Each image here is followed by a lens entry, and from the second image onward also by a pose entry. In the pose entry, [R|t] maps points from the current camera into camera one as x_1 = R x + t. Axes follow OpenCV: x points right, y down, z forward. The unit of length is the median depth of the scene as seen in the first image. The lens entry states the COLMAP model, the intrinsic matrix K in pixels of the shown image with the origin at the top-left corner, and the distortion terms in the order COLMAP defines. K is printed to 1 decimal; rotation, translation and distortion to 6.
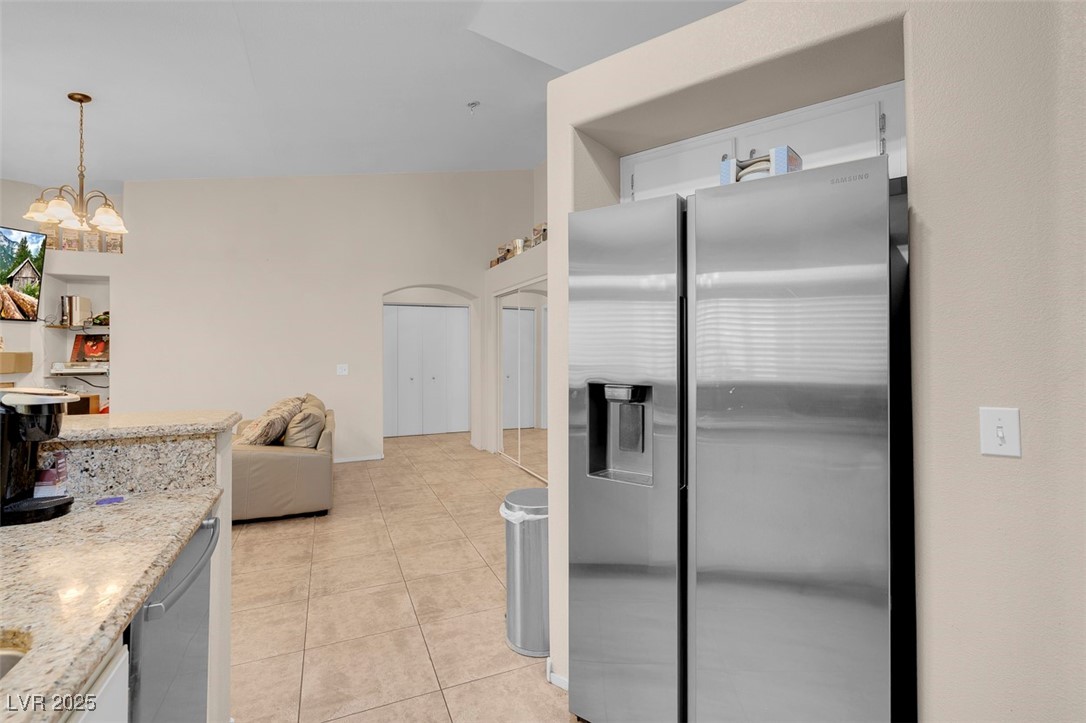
lens RADIAL K [[486.3, 0, 539.4], [0, 486.3, 357.6], [0, 0, 1]] dist [-0.011050, 0.002428]
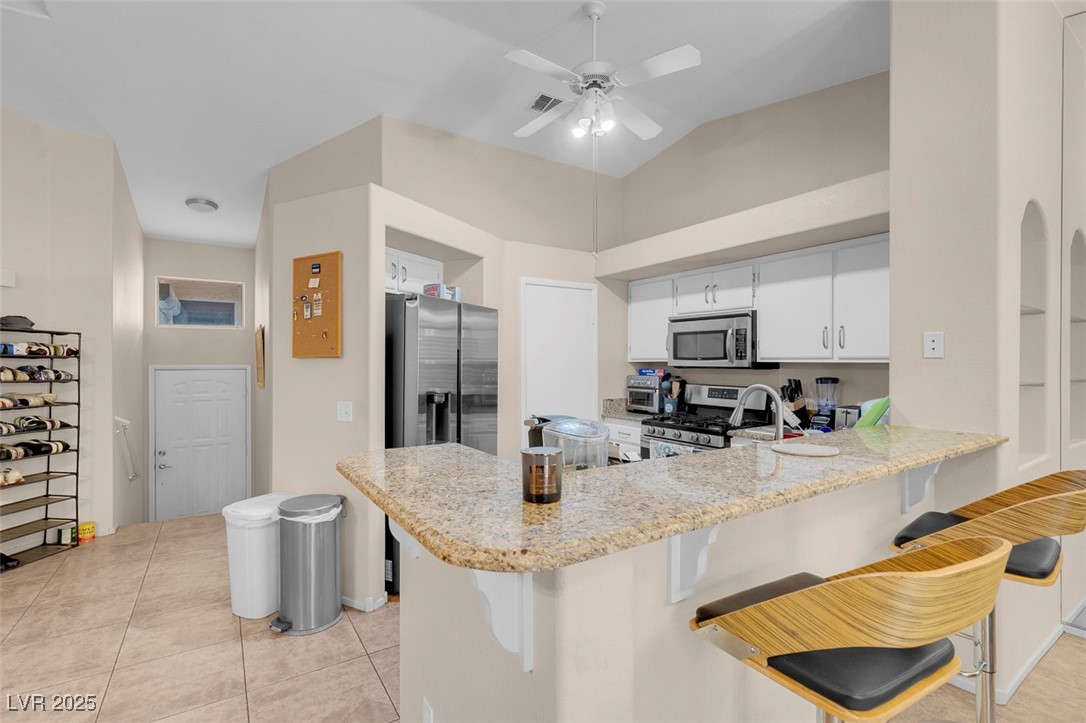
lens RADIAL K [[524.3, 0, 546.3], [0, 524.3, 359.5], [0, 0, 1]] dist [-0.002749, -0.000034]
pose [[-0.160338, 0.010207, 0.987009, -2.962623], [0.005223, 0.999941, -0.009493, -0.086305], [-0.987048, 0.003633, -0.160382, 1.433307]]
